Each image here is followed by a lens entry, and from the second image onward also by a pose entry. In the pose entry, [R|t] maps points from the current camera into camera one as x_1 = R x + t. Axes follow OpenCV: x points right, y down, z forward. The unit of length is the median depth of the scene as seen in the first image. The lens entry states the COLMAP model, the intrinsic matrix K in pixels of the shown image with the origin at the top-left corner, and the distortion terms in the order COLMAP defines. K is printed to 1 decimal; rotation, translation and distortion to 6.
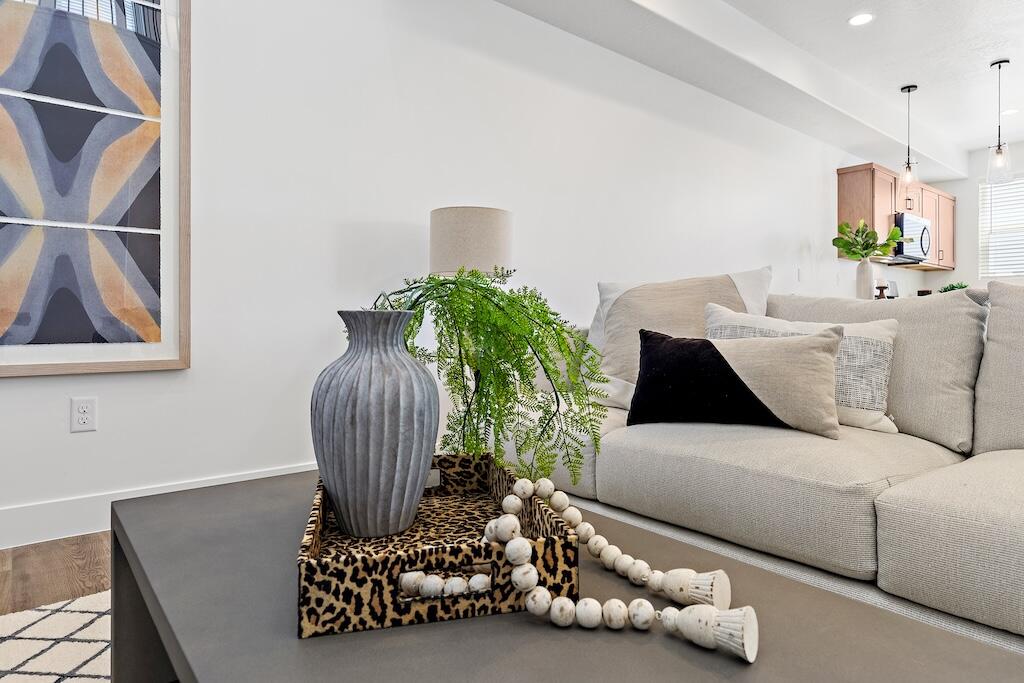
lens RADIAL K [[598.5, 0, 511.2], [0, 598.5, 328.3], [0, 0, 1]] dist [-0.001338, 0.000097]
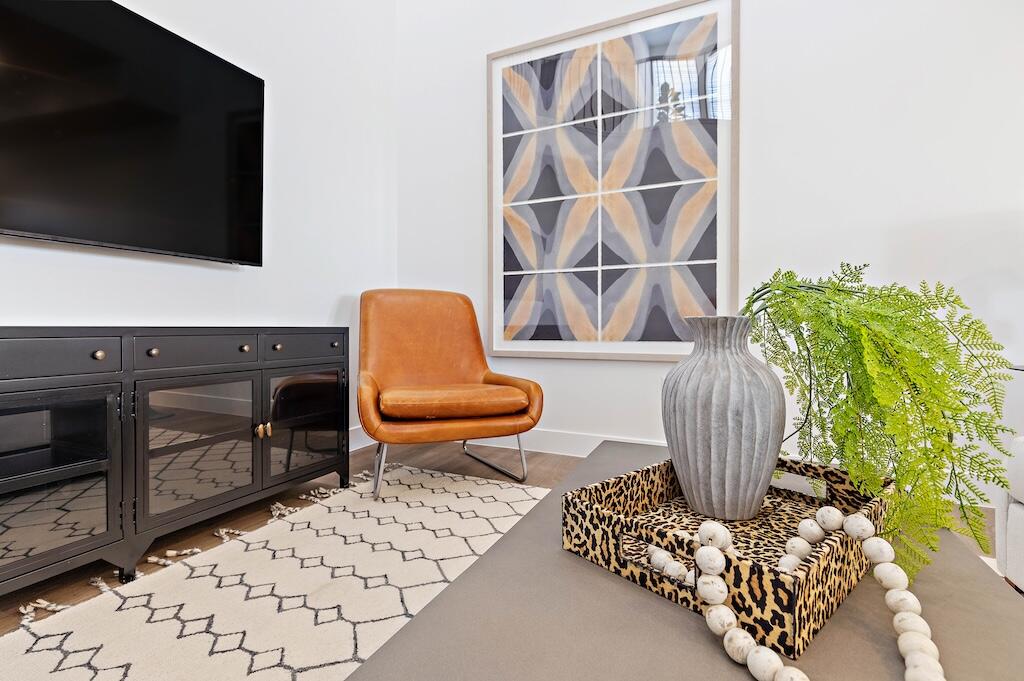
lens RADIAL K [[471.3, 0, 512.0], [0, 471.3, 340.5], [0, 0, 1]] dist [0.000366, 0.000073]
pose [[0.440286, 0.023934, -0.897538, 0.526734], [-0.010507, 0.999714, 0.021504, 0.000490], [0.897796, -0.000038, 0.440412, 0.353124]]
